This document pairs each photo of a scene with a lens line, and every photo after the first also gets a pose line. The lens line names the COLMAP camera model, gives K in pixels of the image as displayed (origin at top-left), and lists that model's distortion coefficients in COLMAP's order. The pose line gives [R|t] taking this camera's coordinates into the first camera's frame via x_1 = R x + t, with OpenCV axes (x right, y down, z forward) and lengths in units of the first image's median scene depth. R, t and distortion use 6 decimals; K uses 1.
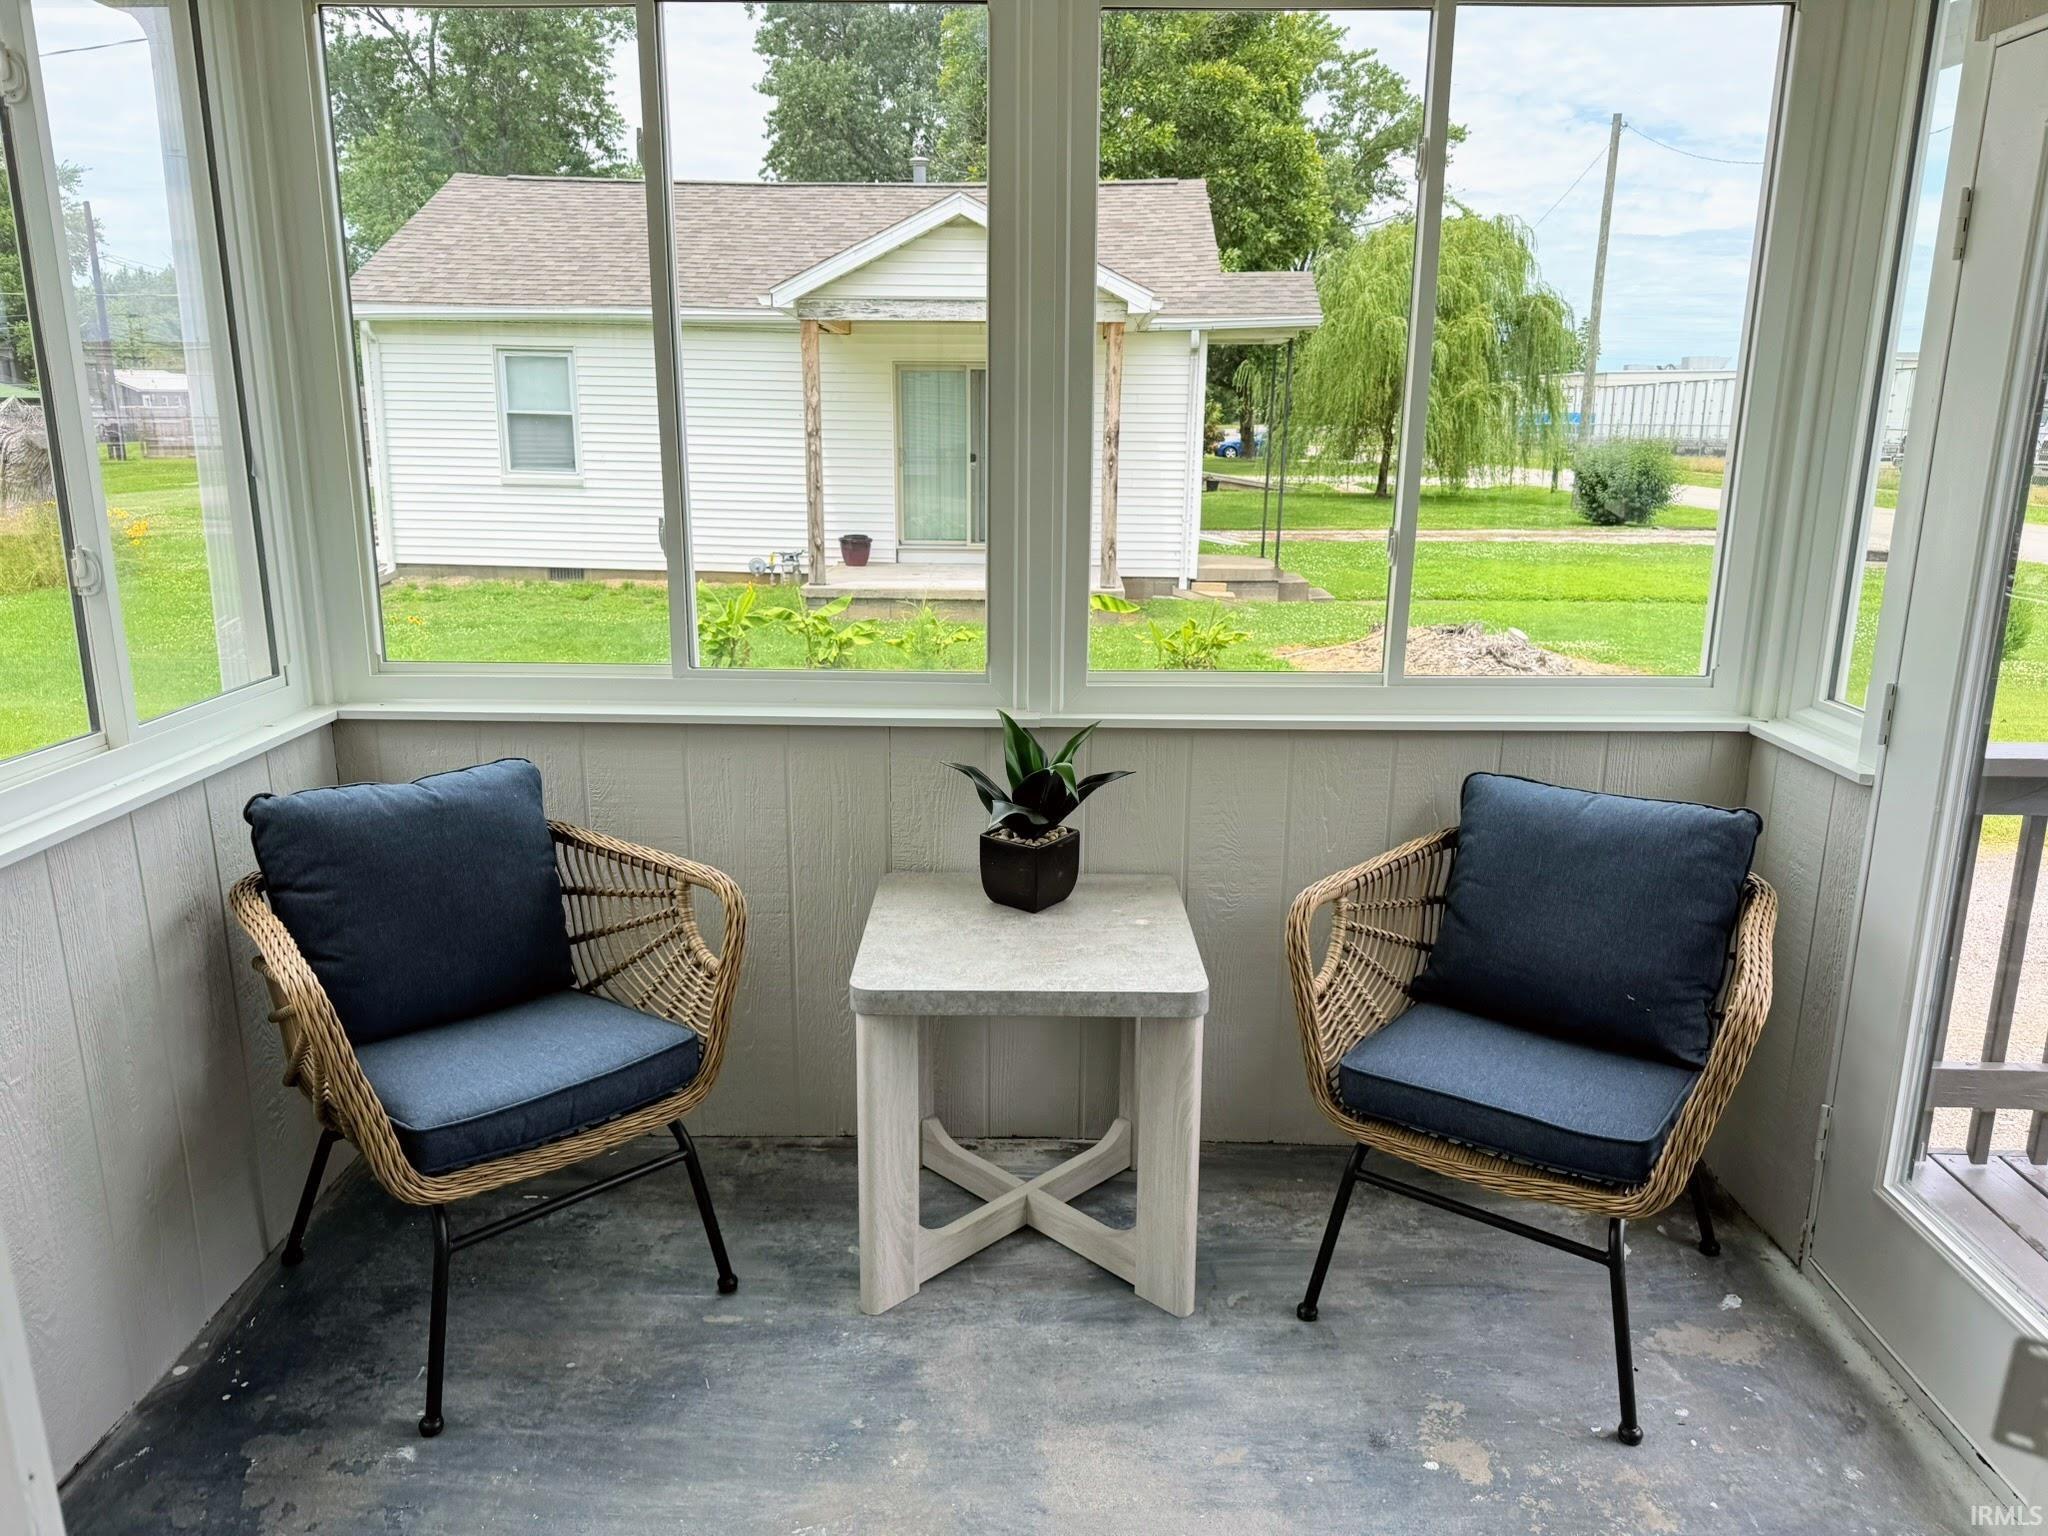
lens RADIAL K [[1472.3, 0, 1023.4], [0, 1472.3, 771.9], [0, 0, 1]] dist [0.027256, -0.013727]
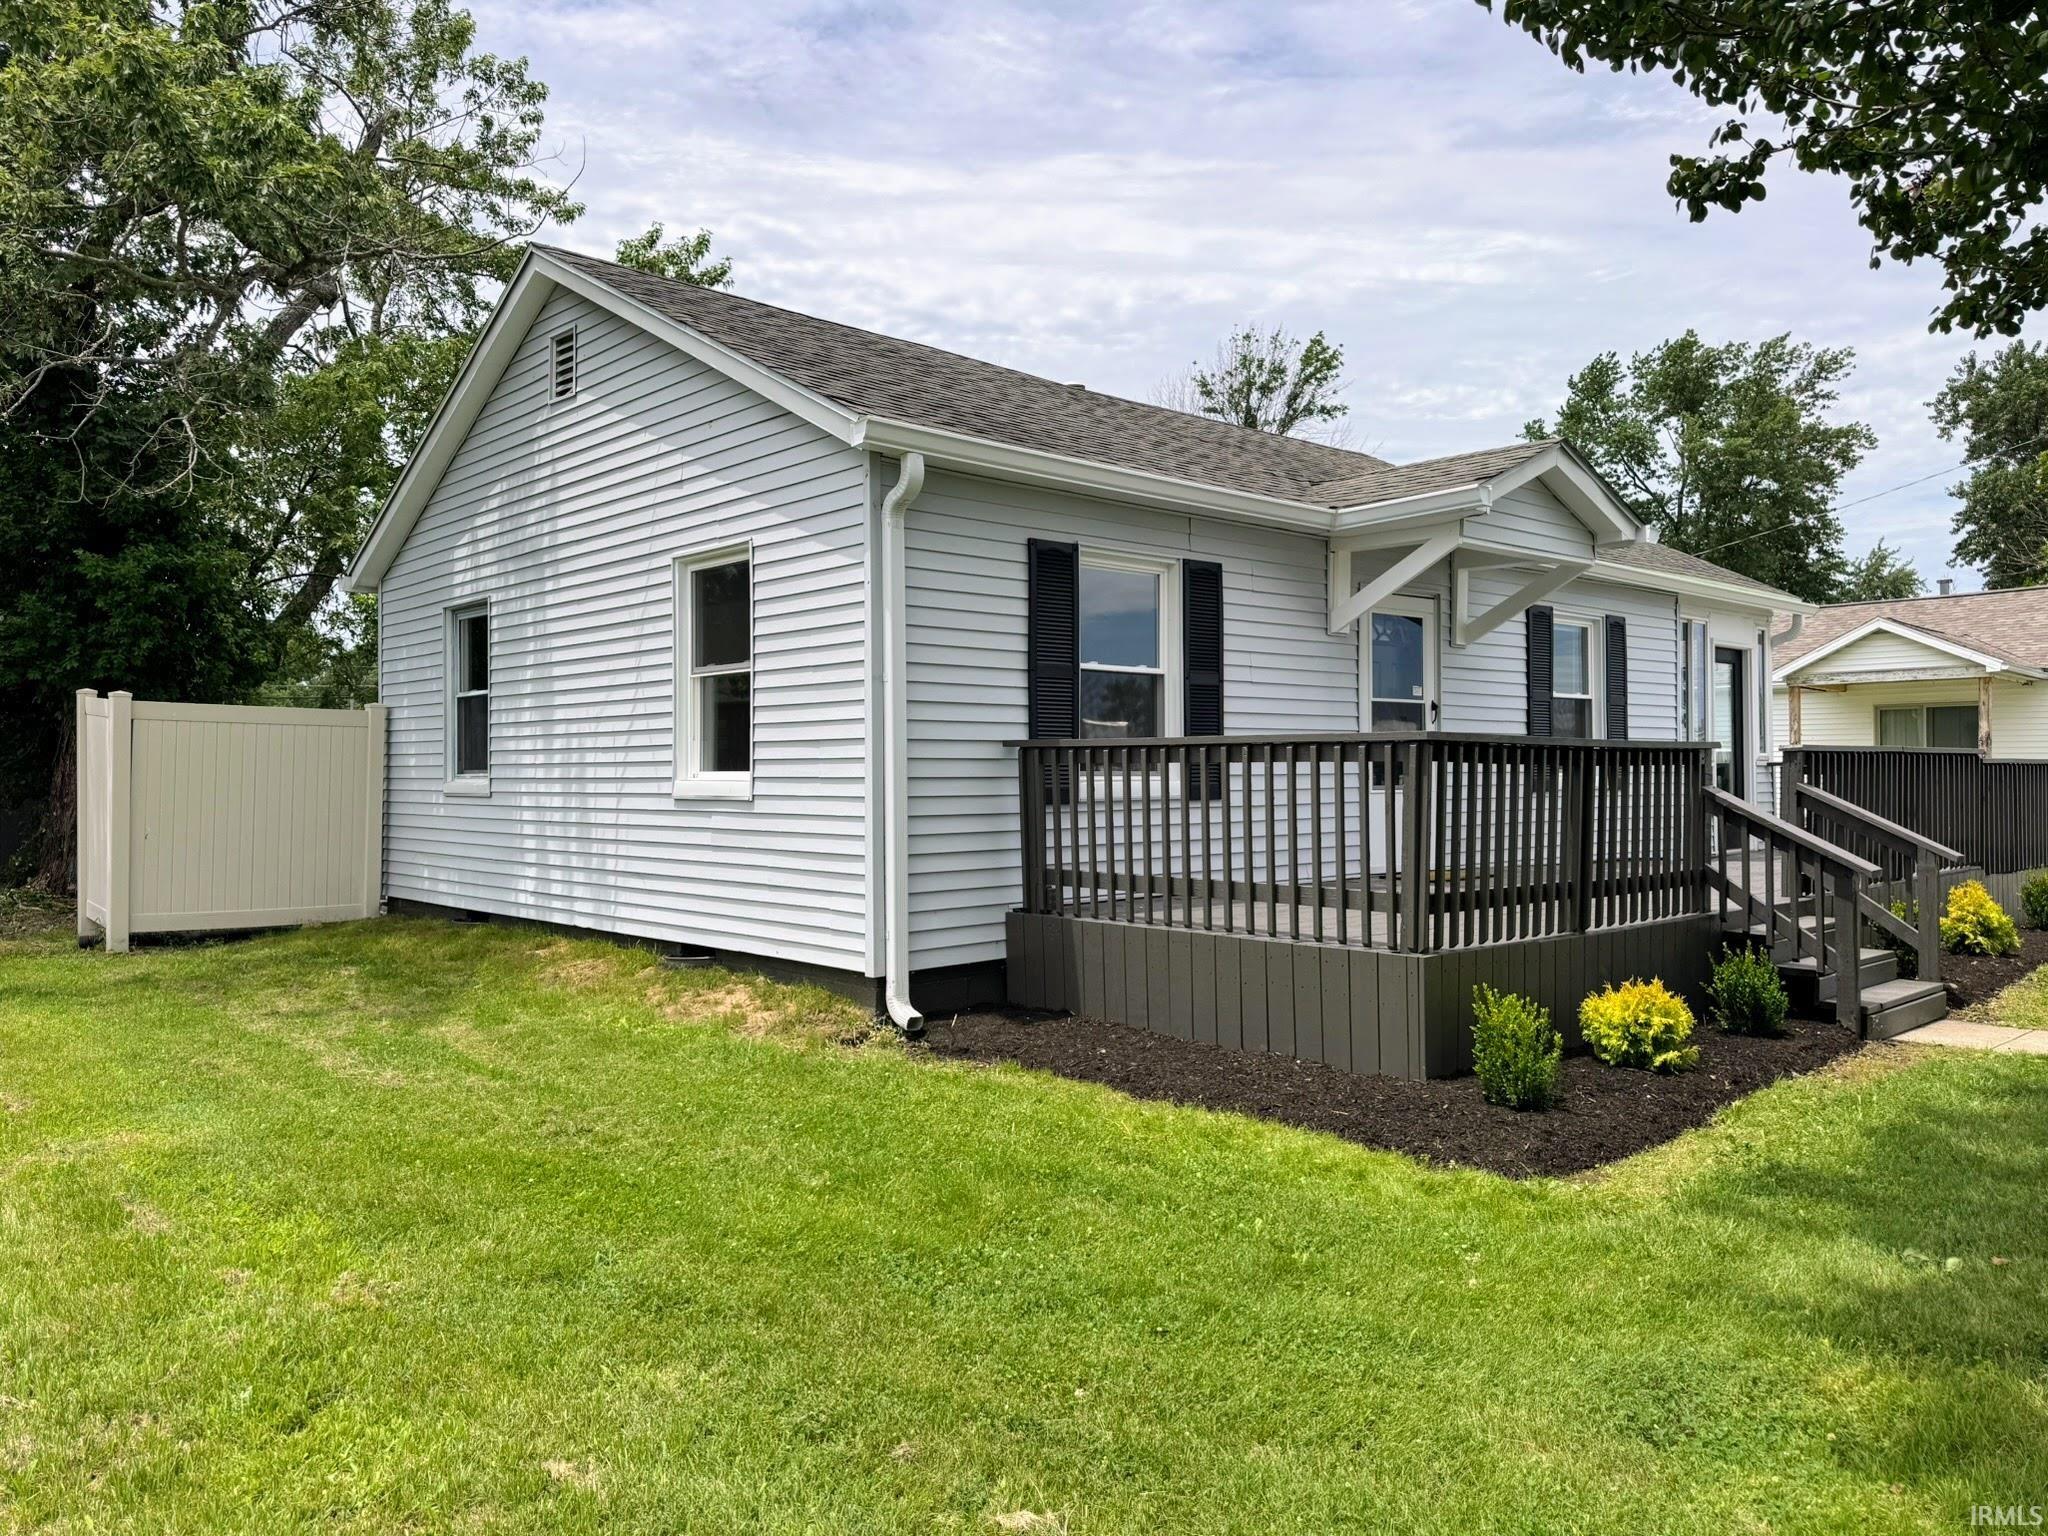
lens RADIAL K [[1472.3, 0, 1018.3], [0, 1472.3, 767.8], [0, 0, 1]] dist [0.027256, -0.013727]
pose [[0.692385, -0.026550, -0.721040, 0.140363], [-0.153910, 0.970888, -0.183543, 0.076869], [0.704922, 0.238057, 0.668142, -0.244960]]
